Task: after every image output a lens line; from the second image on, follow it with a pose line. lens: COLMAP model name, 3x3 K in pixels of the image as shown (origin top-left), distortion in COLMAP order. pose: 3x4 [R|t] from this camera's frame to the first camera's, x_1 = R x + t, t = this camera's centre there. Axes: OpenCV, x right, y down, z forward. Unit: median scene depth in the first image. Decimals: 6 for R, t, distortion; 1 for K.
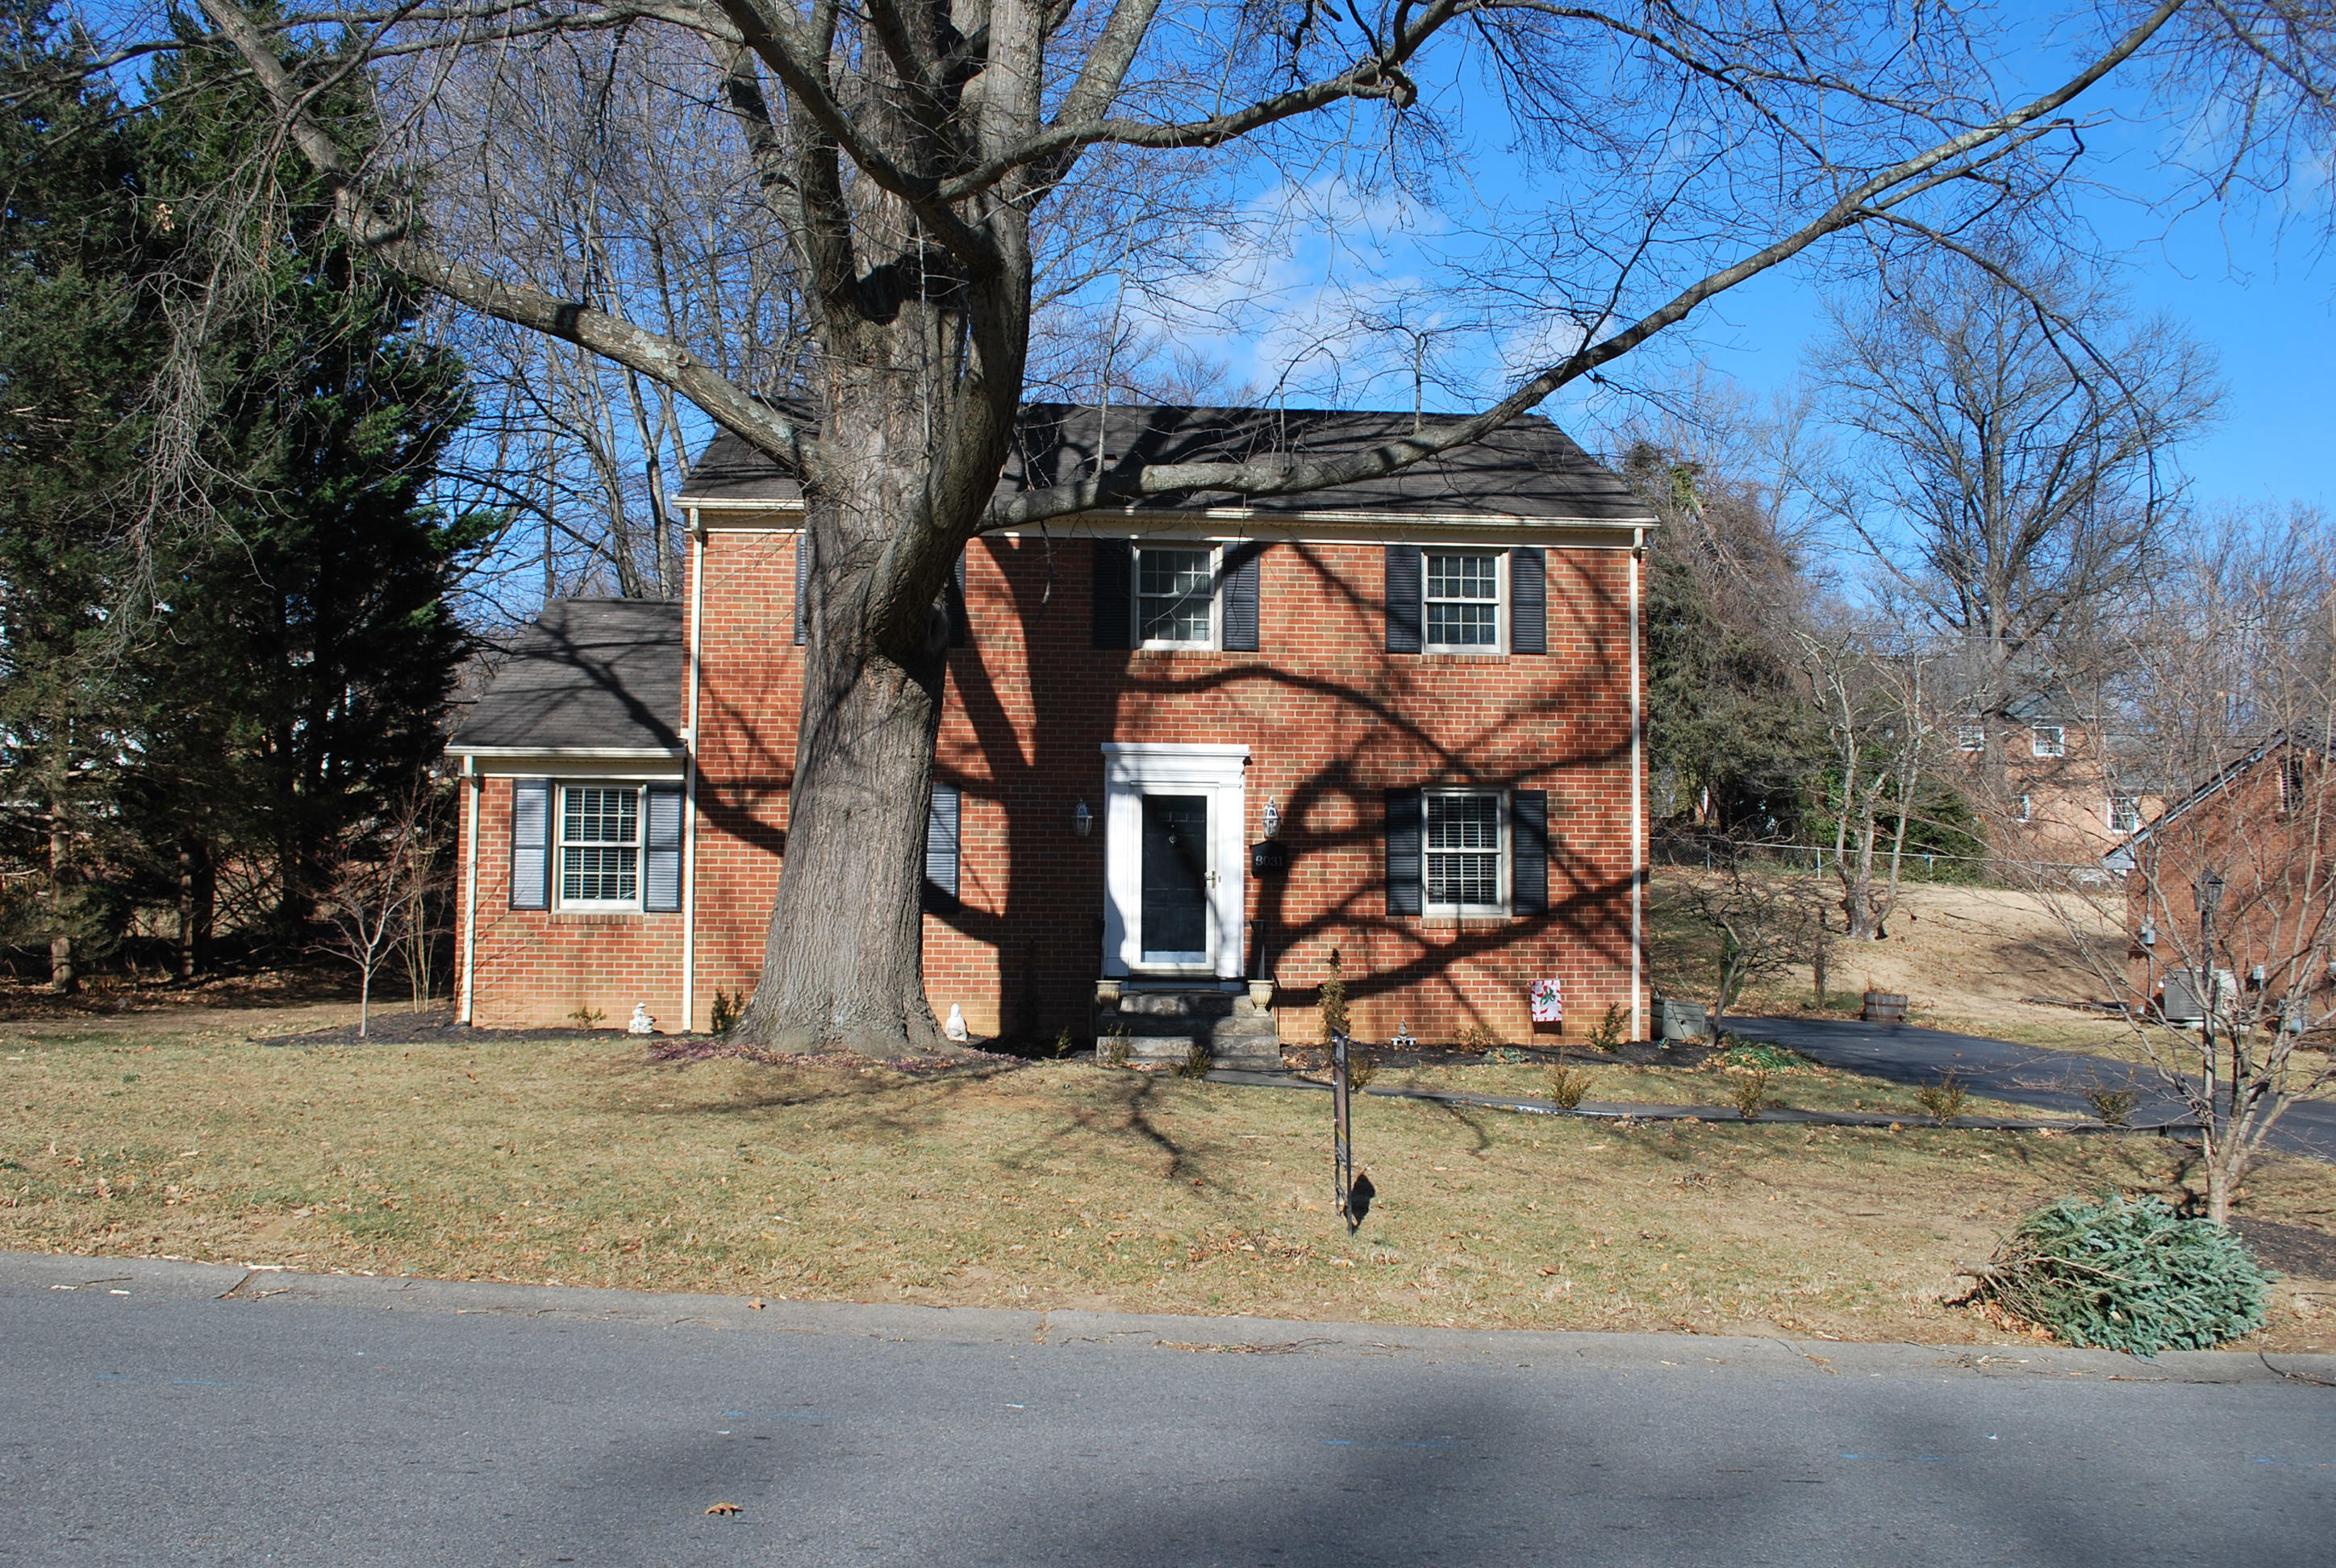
lens RADIAL K [[2007.6, 0, 1169.4], [0, 2007.6, 774.9], [0, 0, 1]] dist [-0.011183, 0.000961]
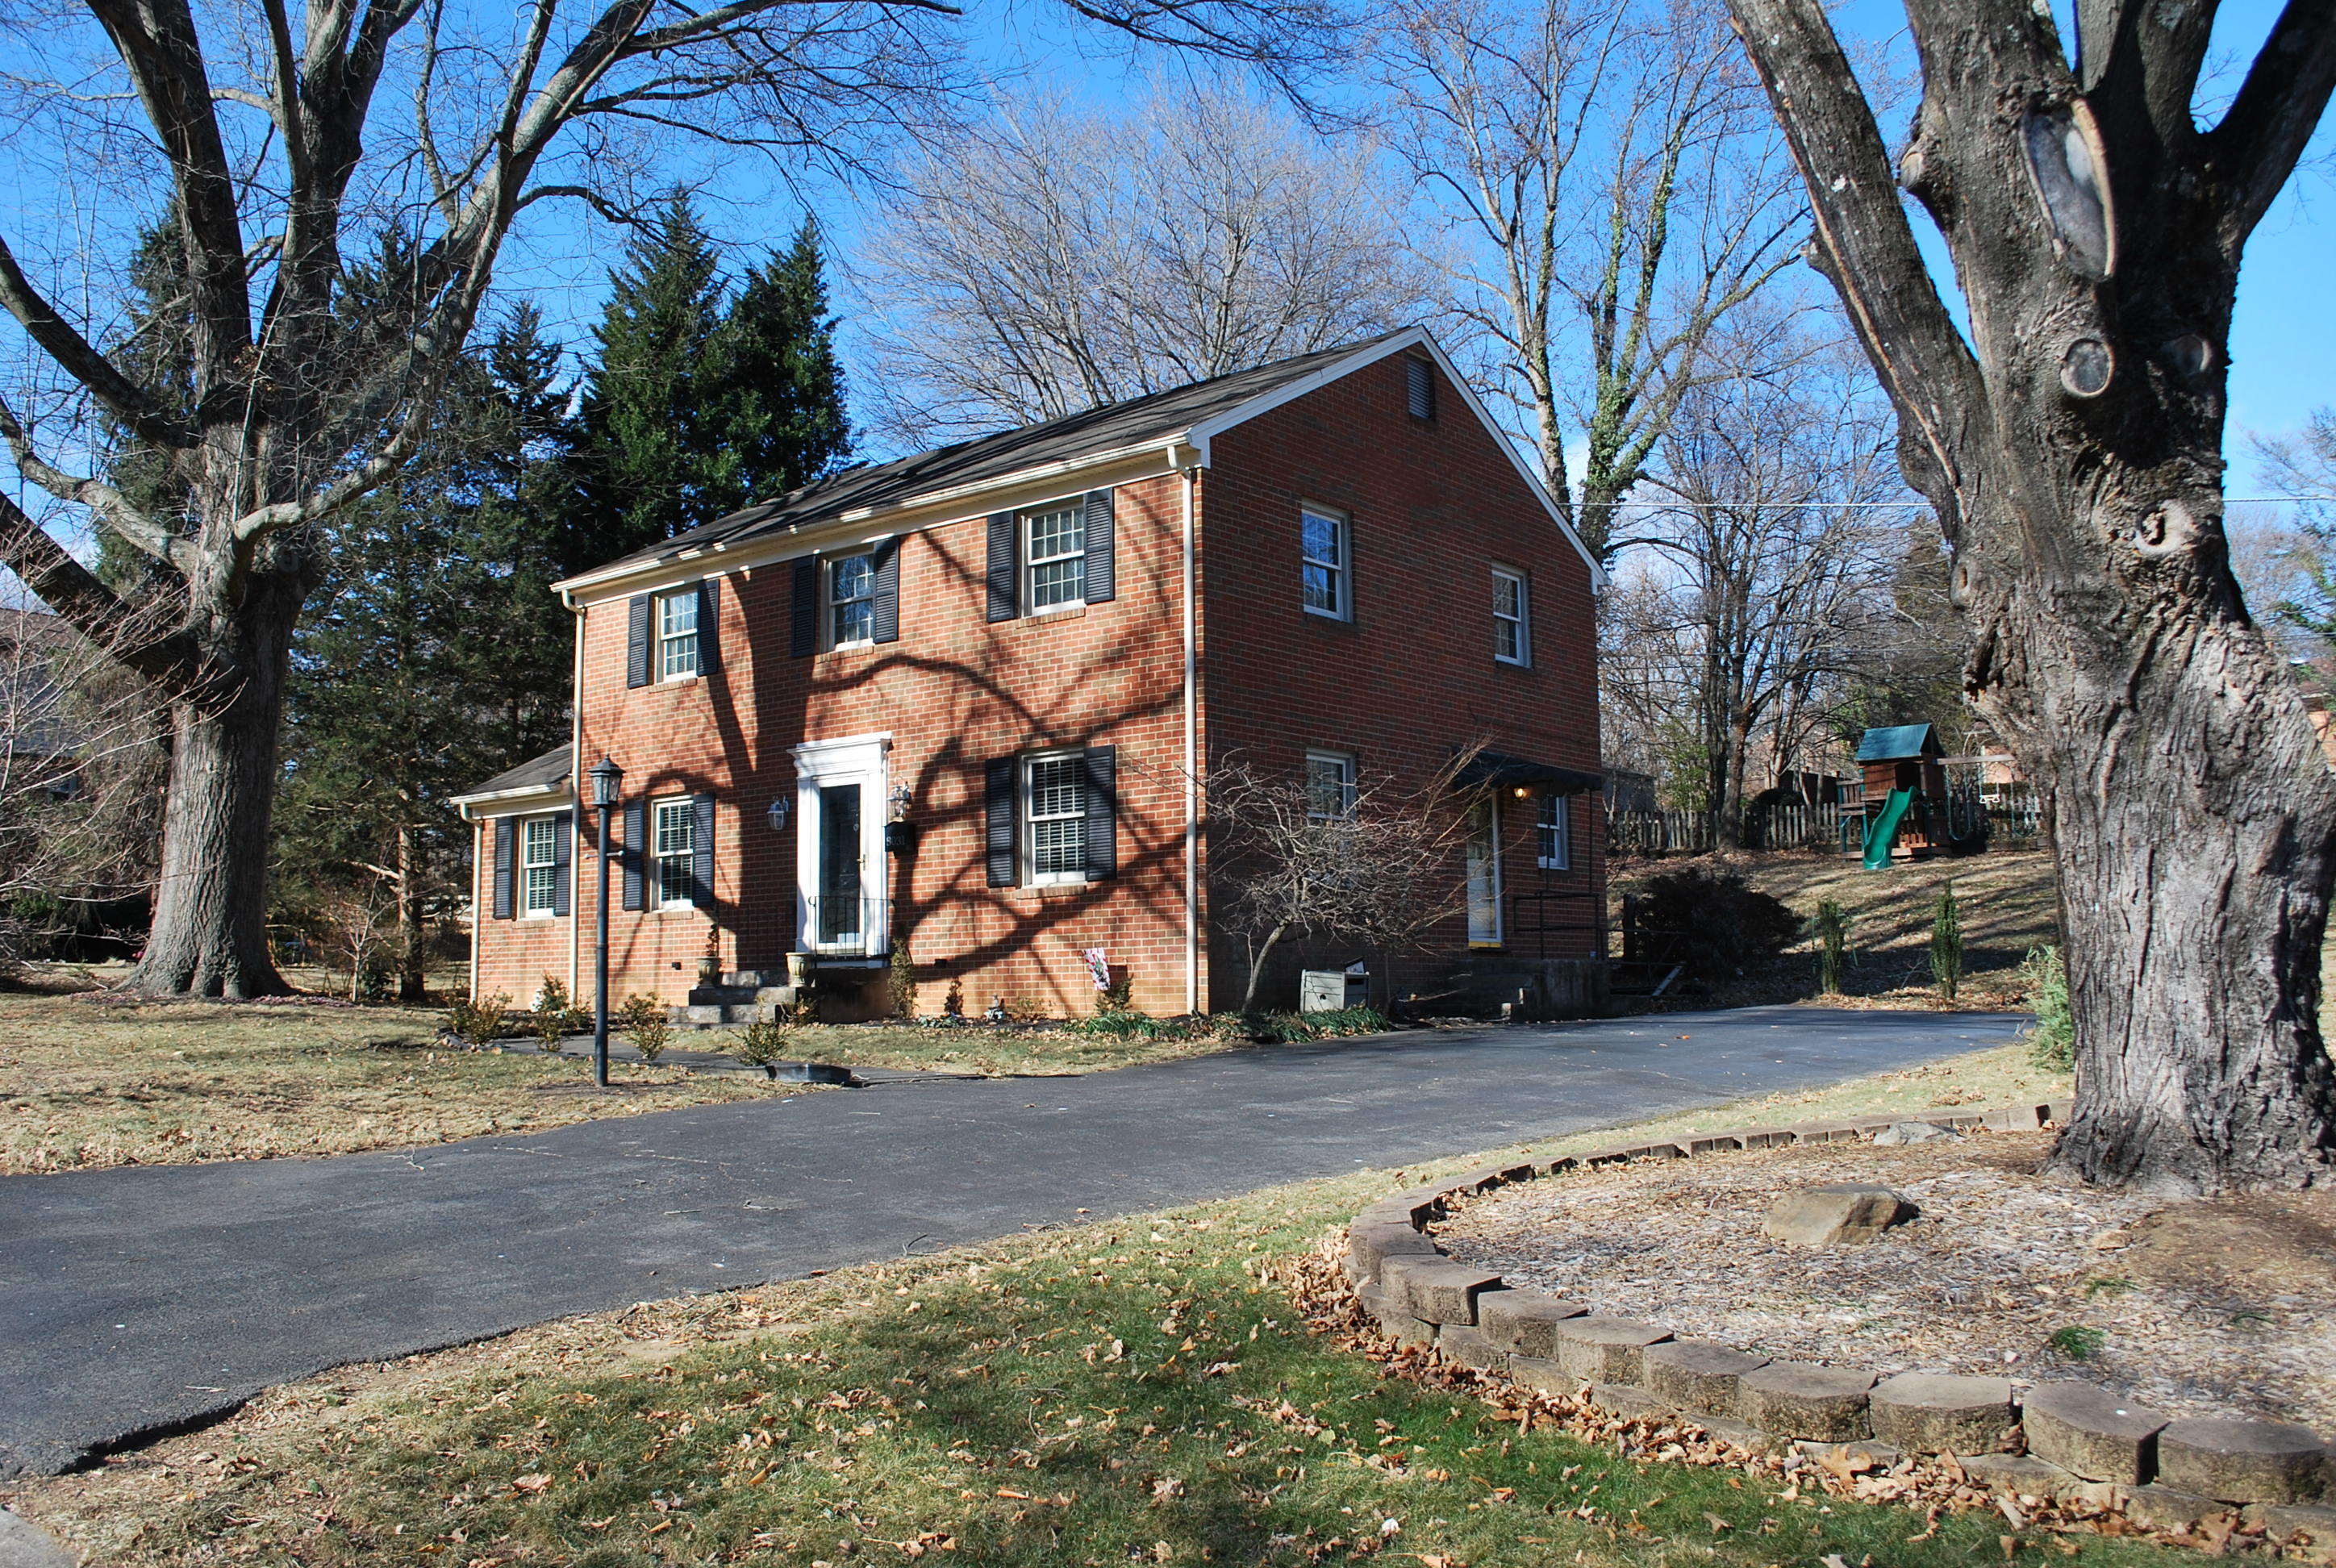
lens RADIAL K [[2007.6, 0, 1168.1], [0, 2007.6, 790.6], [0, 0, 1]] dist [-0.011183, 0.000961]
pose [[0.720946, -0.086550, -0.687565, 0.851780], [0.068758, 0.996208, -0.053305, 0.080502], [0.689571, -0.008845, 0.724164, 0.344956]]
